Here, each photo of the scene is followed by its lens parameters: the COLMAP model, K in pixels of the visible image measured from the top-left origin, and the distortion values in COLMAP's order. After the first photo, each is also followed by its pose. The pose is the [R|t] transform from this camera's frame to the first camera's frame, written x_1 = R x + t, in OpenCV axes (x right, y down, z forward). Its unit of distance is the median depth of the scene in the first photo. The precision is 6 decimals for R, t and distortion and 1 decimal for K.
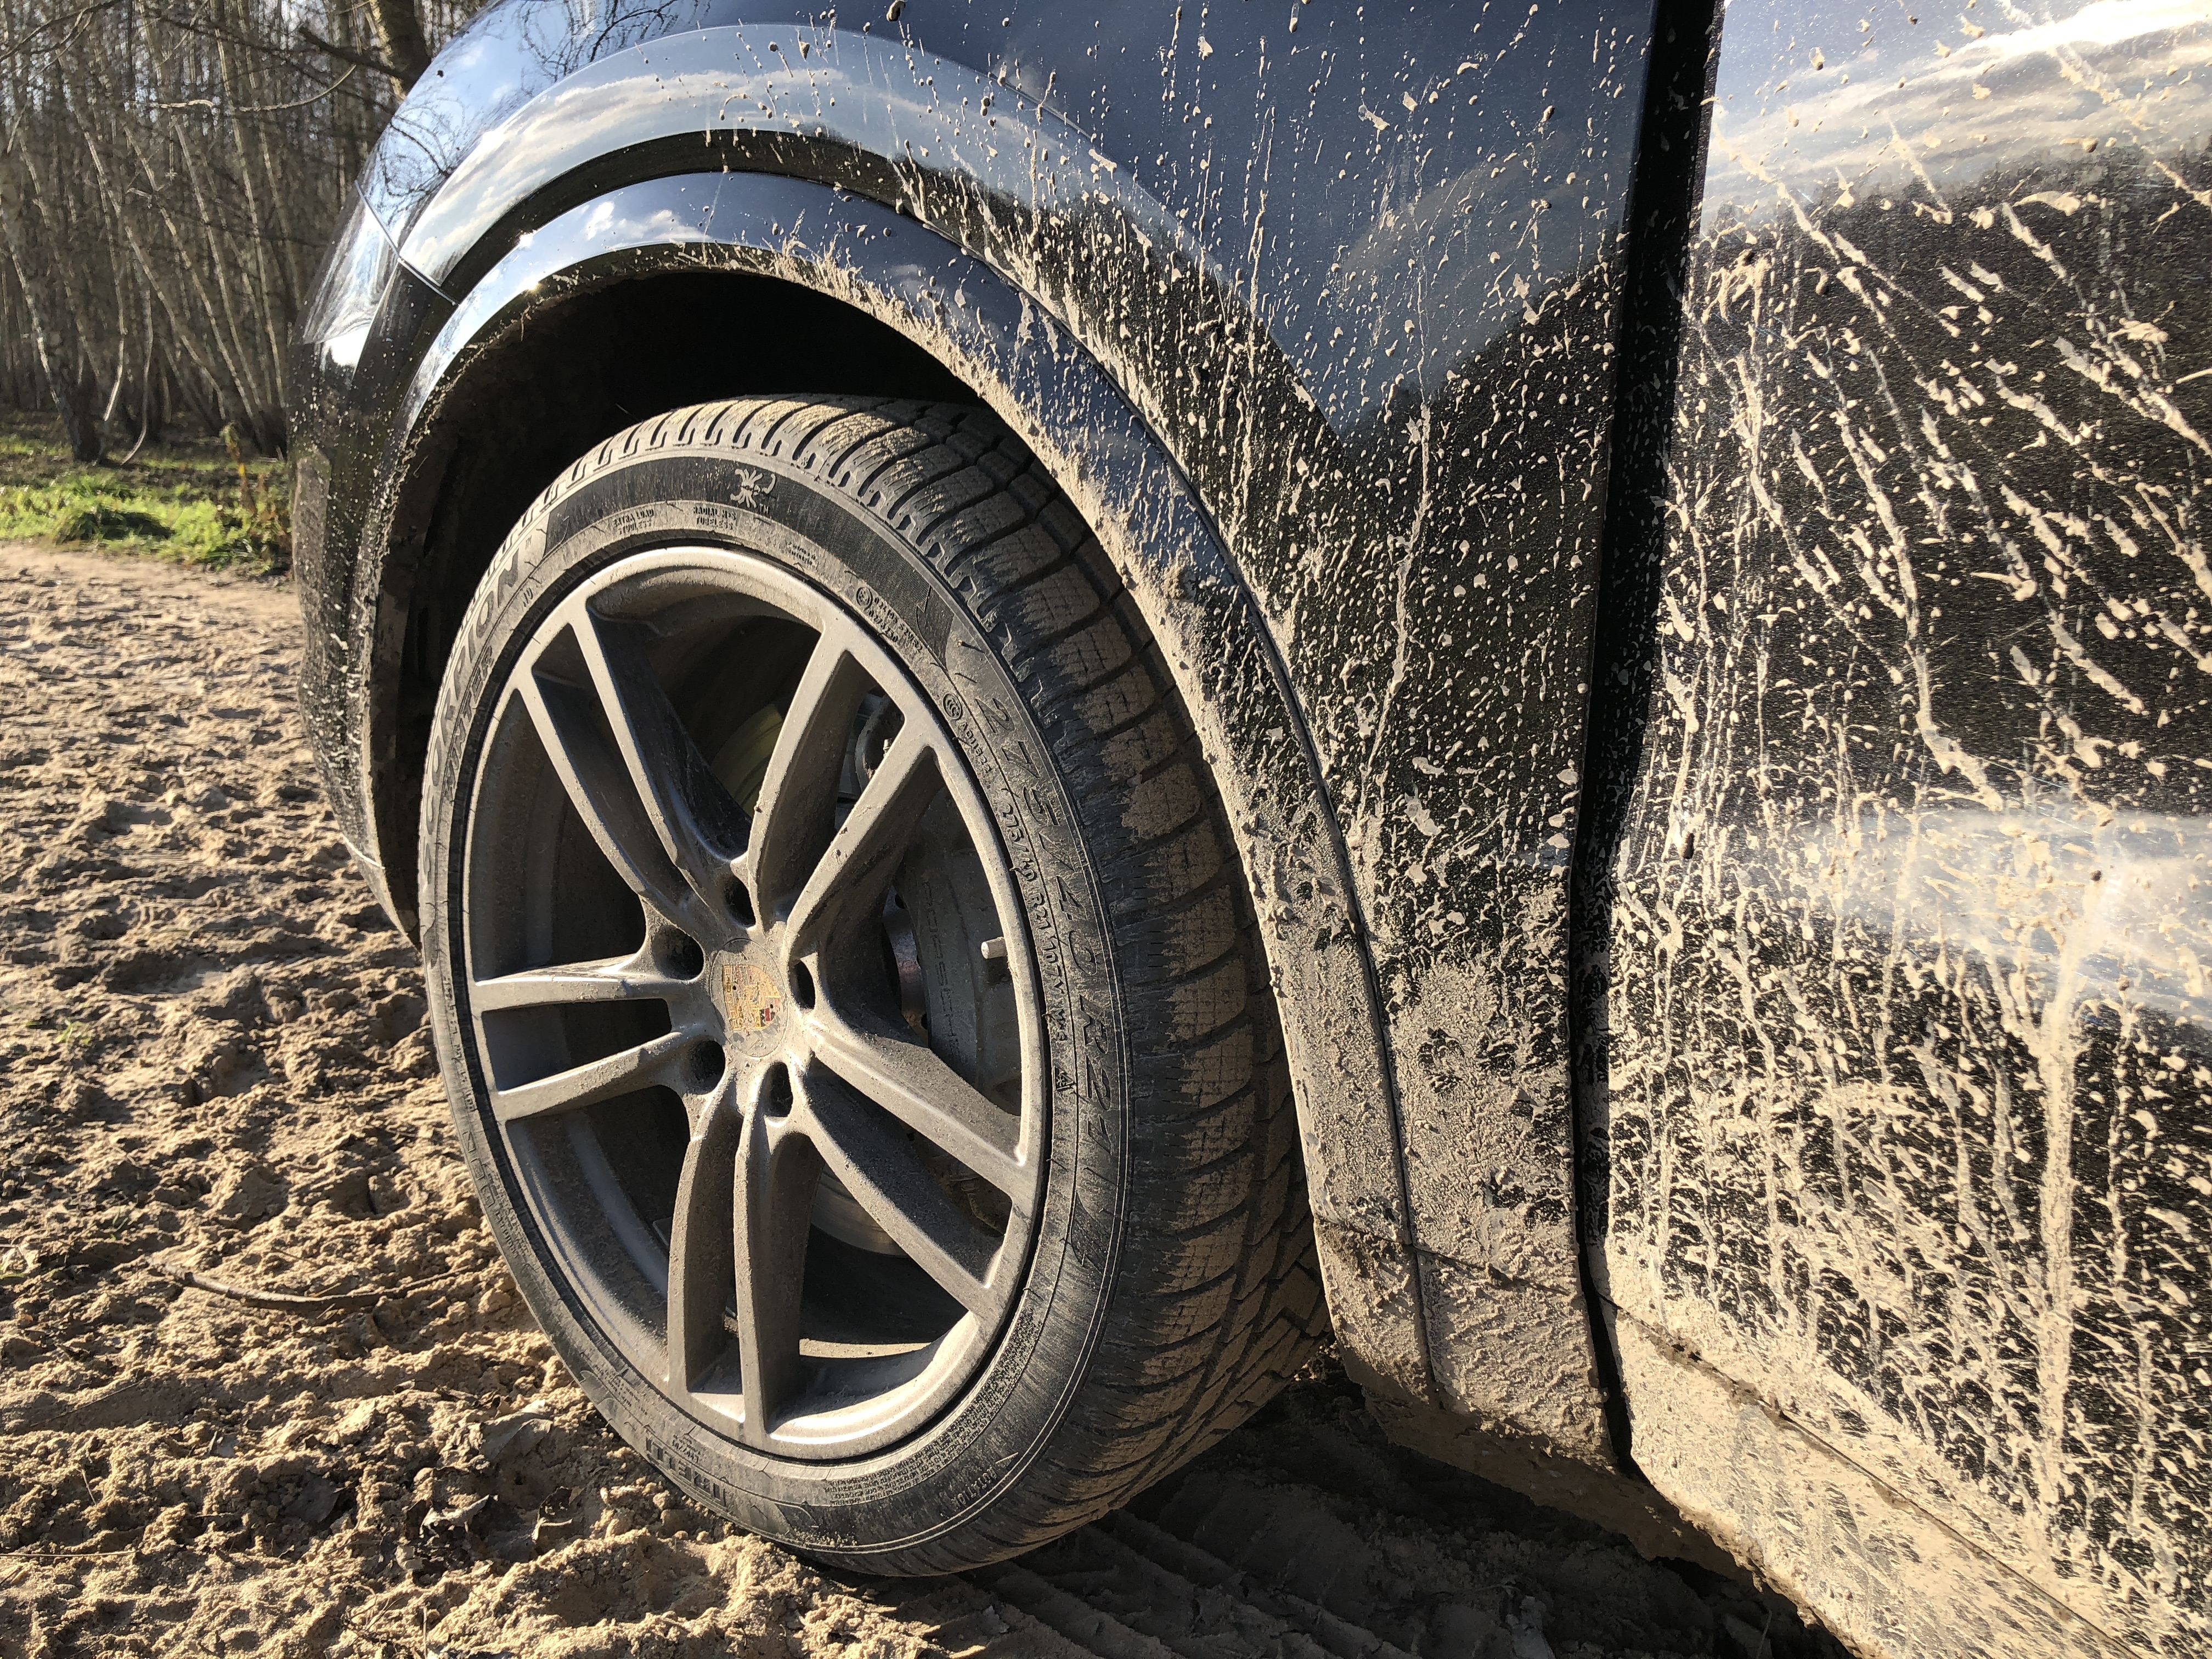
lens RADIAL K [[1806.5, 0, 962.4], [0, 1806.5, 934.6], [0, 0, 1]] dist [0.082297, -0.191788]
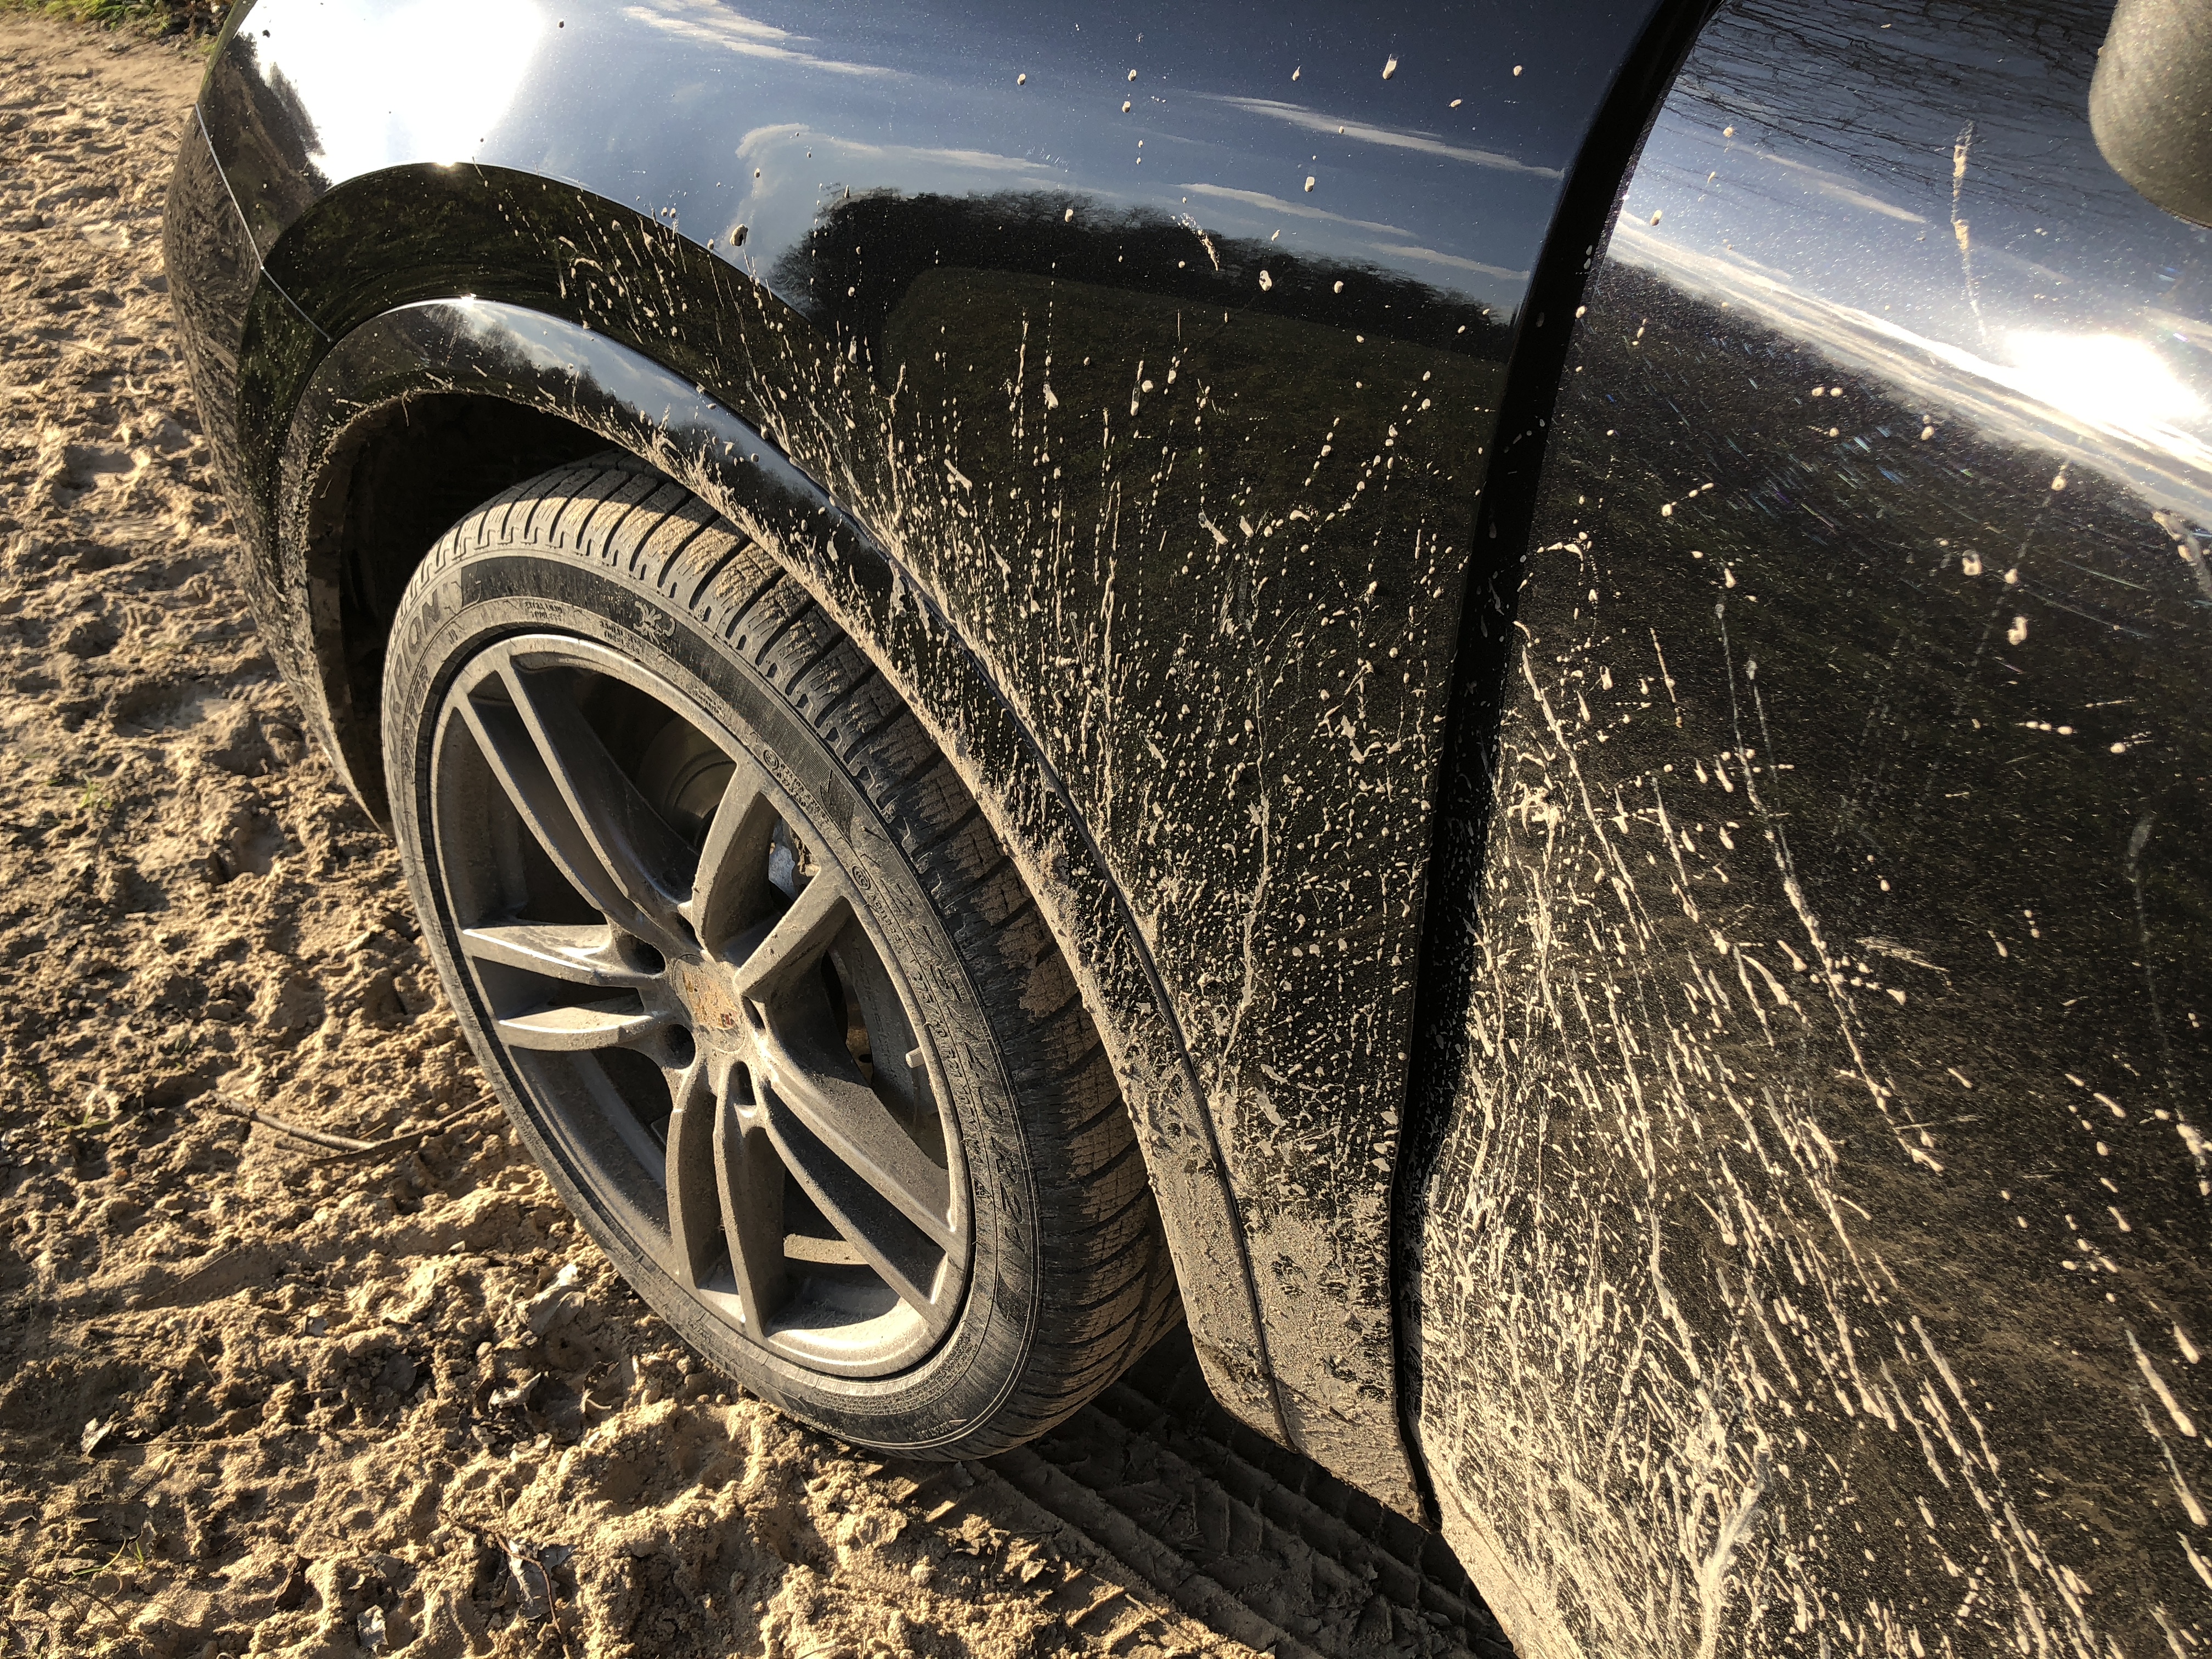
lens RADIAL K [[1816.9, 0, 952.0], [0, 1816.9, 829.5], [0, 0, 1]] dist [0.011903, -0.005489]
pose [[0.997955, -0.057869, -0.027135, 0.068234], [0.063670, 0.937233, 0.342842, -0.447549], [0.005592, -0.343868, 0.939001, -0.005279]]
